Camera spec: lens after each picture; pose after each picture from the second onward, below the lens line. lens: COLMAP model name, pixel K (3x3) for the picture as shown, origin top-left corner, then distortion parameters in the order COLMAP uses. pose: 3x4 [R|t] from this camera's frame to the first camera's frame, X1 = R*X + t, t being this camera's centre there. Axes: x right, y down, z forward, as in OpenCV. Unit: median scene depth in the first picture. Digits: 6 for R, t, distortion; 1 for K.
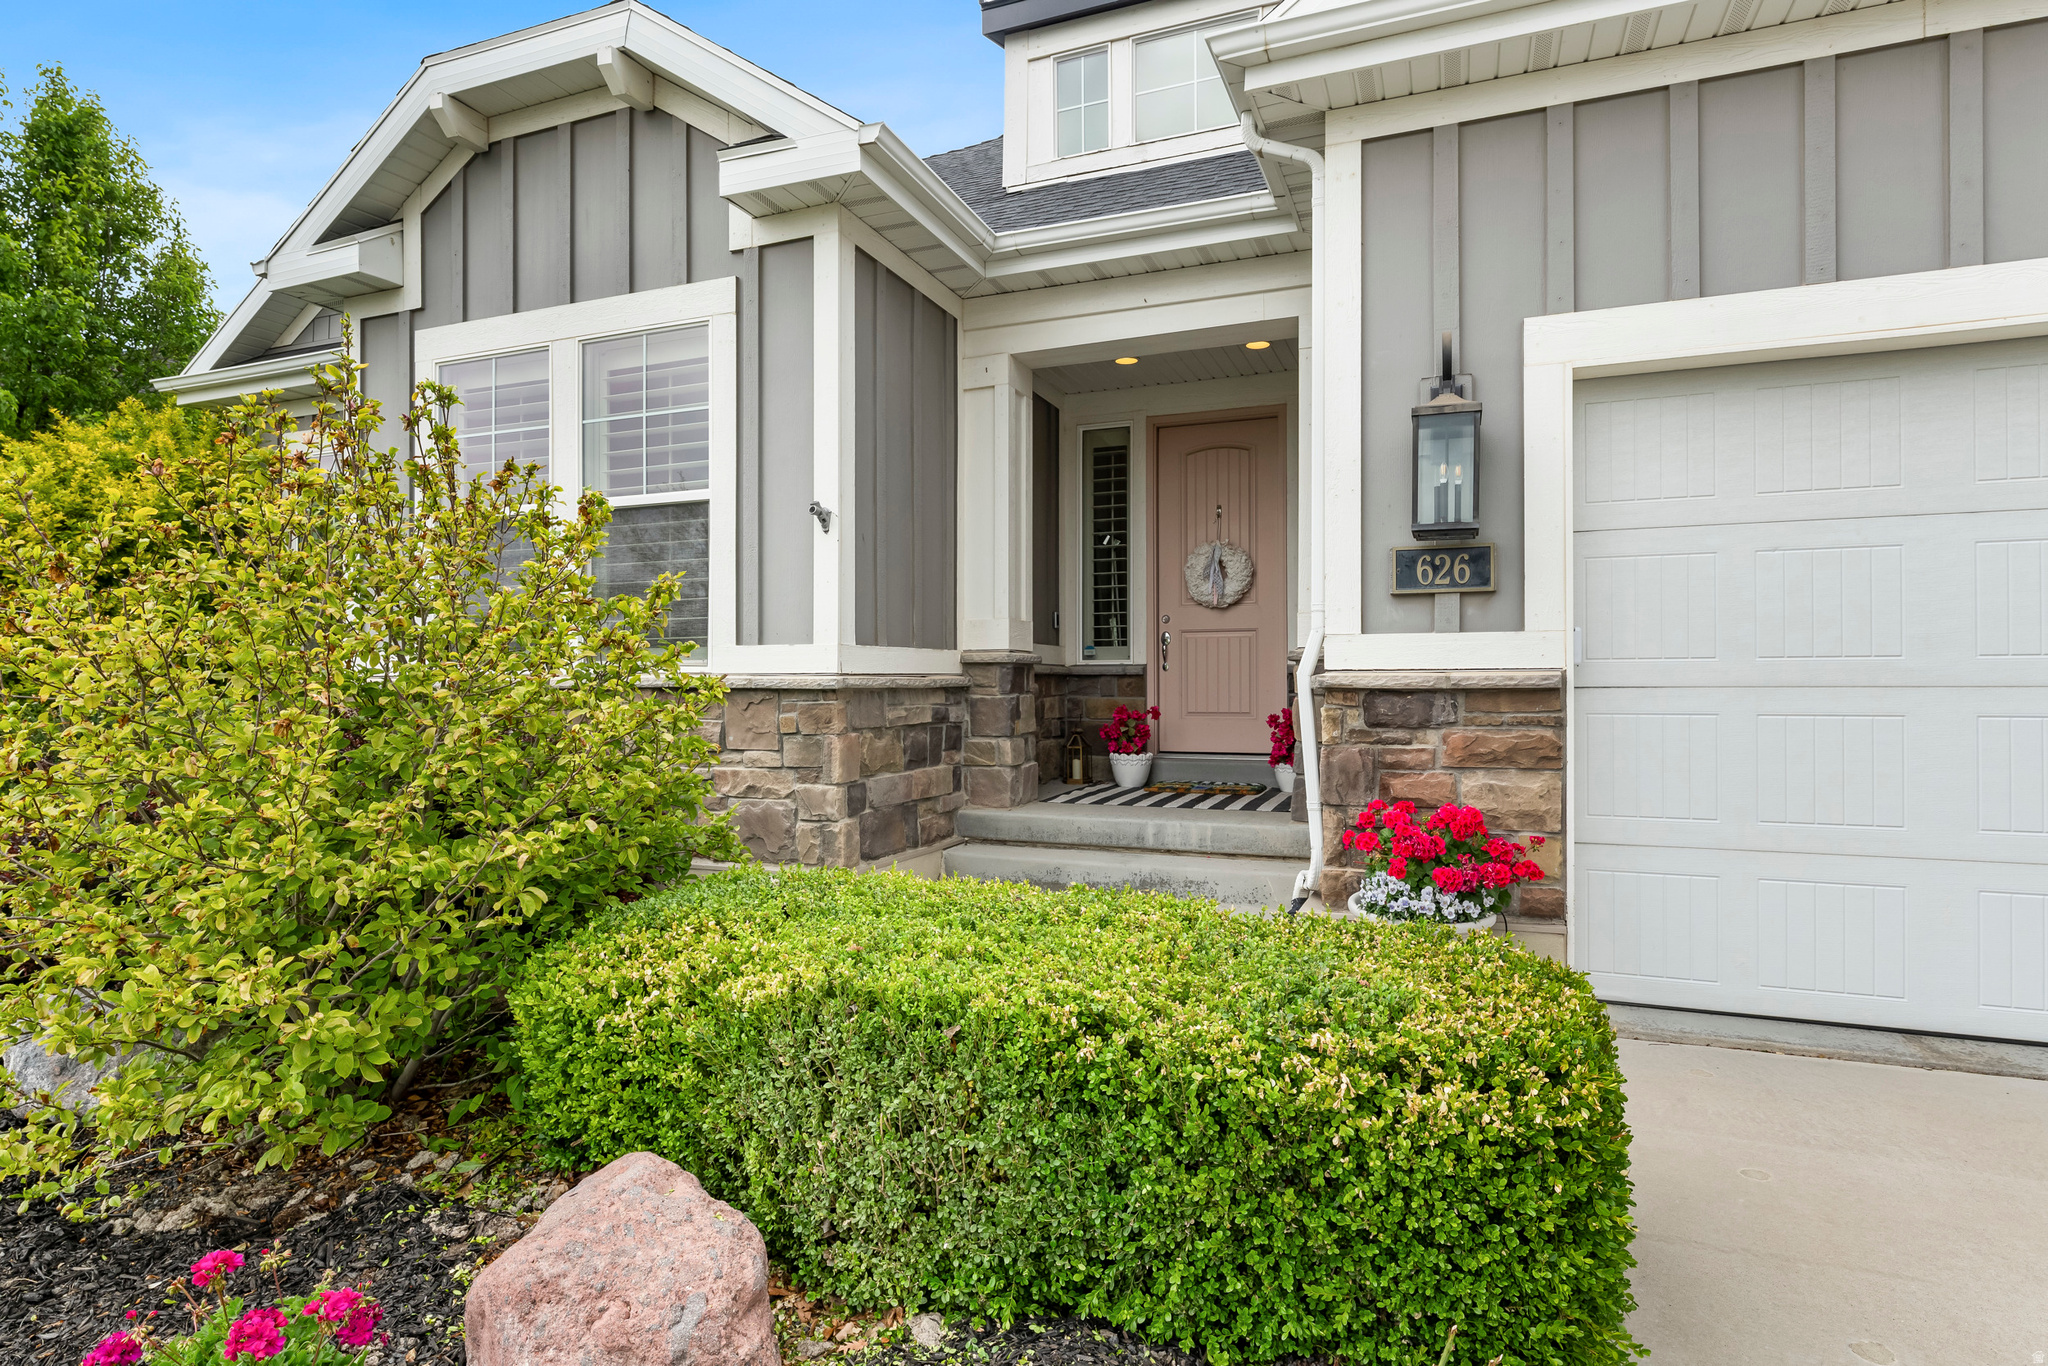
lens RADIAL K [[1085.9, 0, 1030.1], [0, 1085.9, 684.3], [0, 0, 1]] dist [-0.011037, -0.000404]
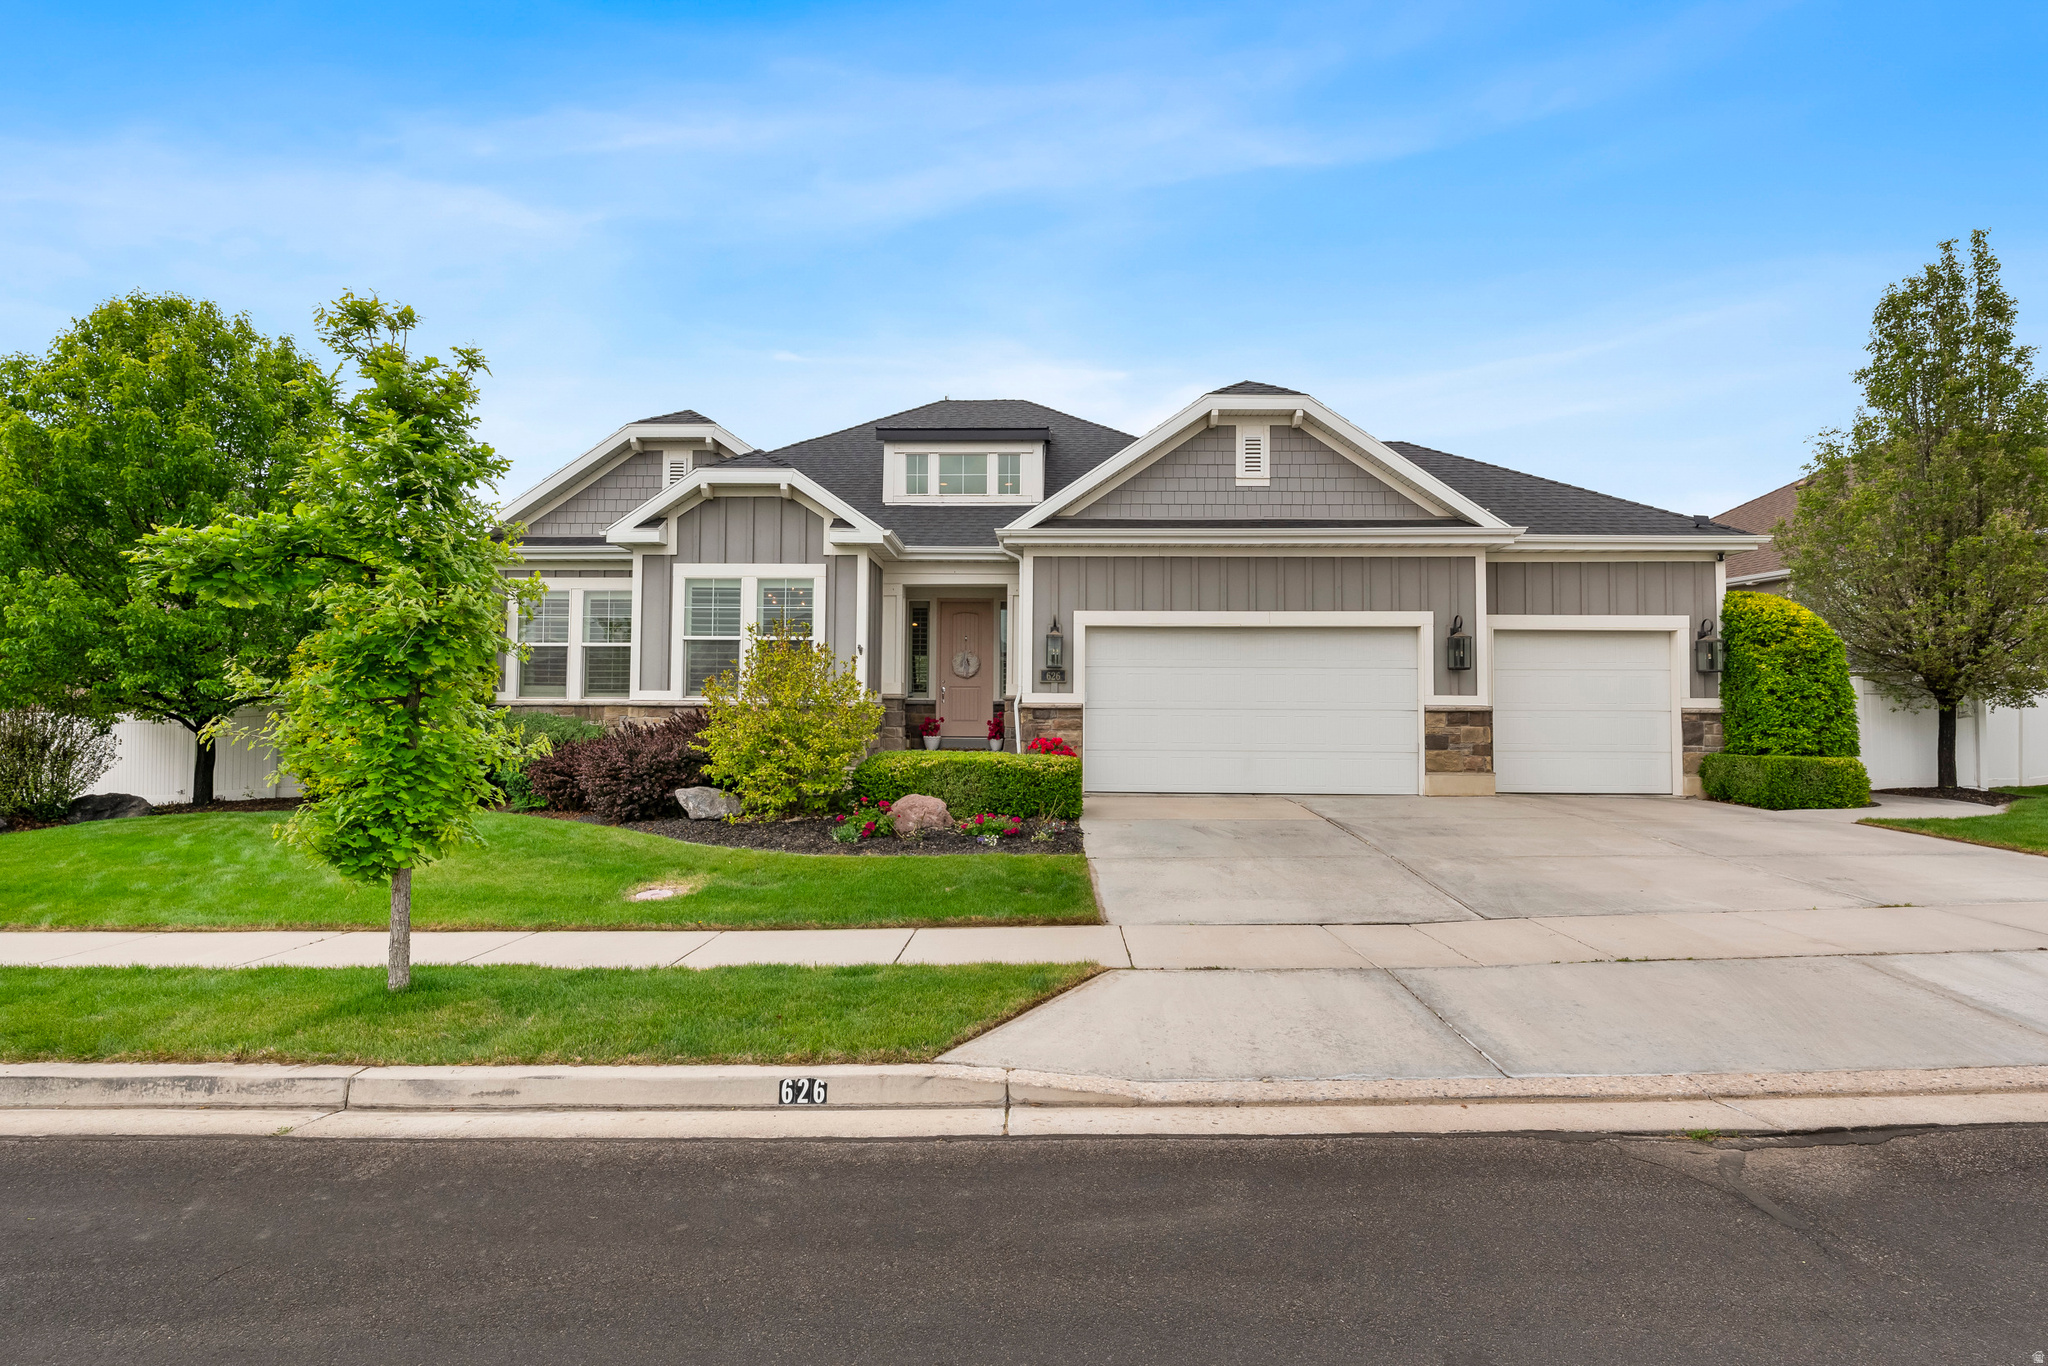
lens RADIAL K [[1010.9, 0, 1018.0], [0, 1010.9, 682.8], [0, 0, 1]] dist [-0.003784, -0.000093]
pose [[0.941006, 0.019851, 0.337808, -0.695281], [-0.008161, 0.999319, -0.035990, 0.033011], [-0.338292, 0.031110, 0.940527, -1.708218]]
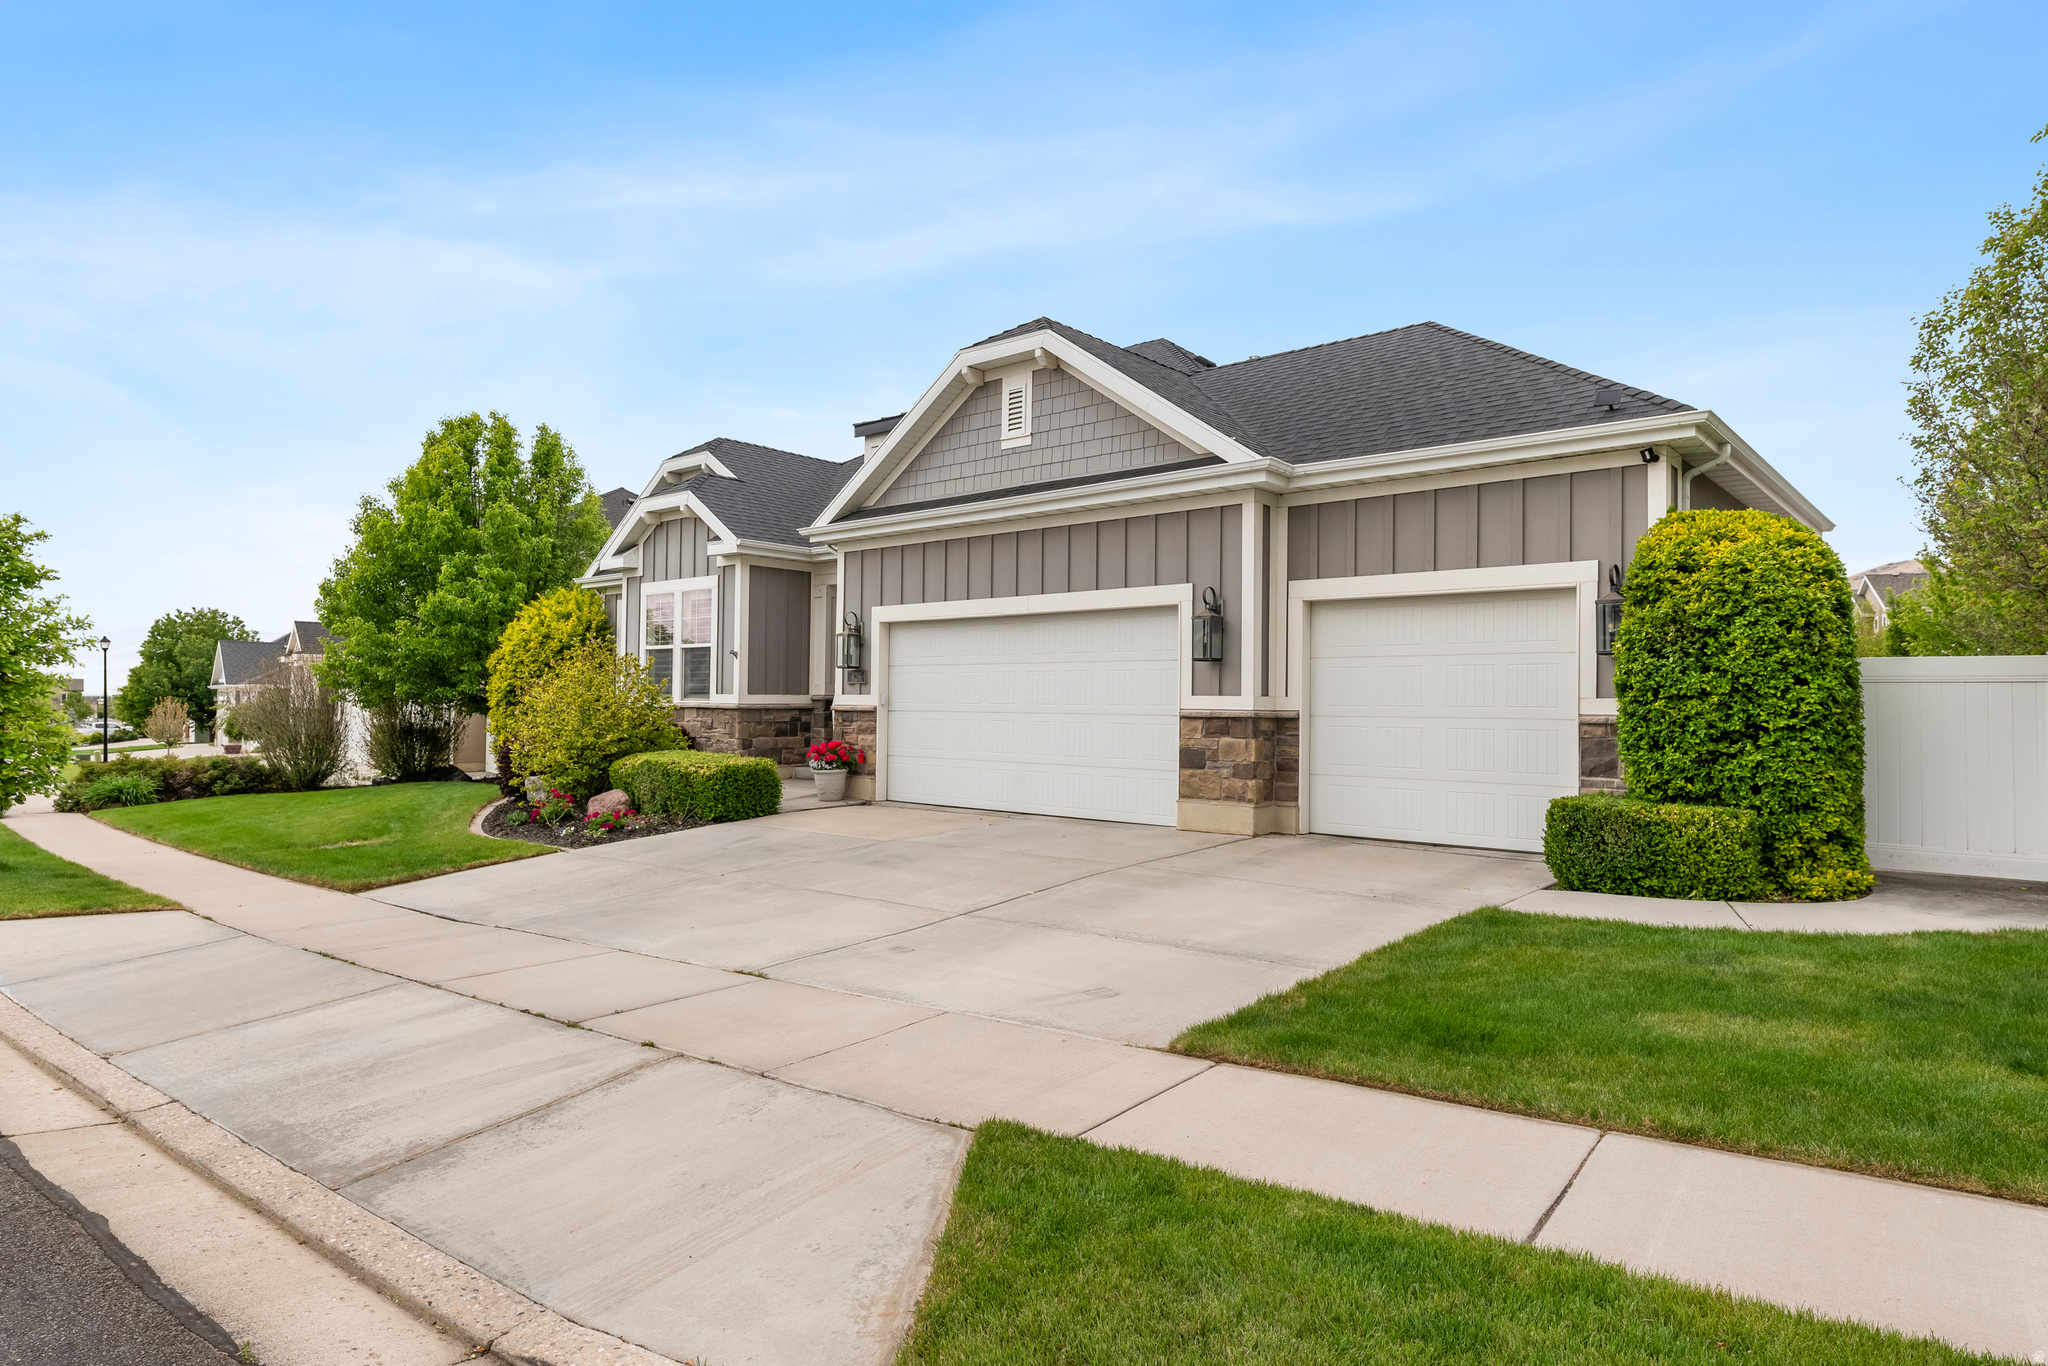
lens RADIAL K [[1169.9, 0, 1024.6], [0, 1169.9, 684.8], [0, 0, 1]] dist [0.002438, -0.000017]
pose [[0.941408, 0.005836, -0.337220, 1.684951], [-0.012717, 0.999754, -0.018198, -0.013398], [0.337031, 0.021420, 0.941250, -1.850028]]
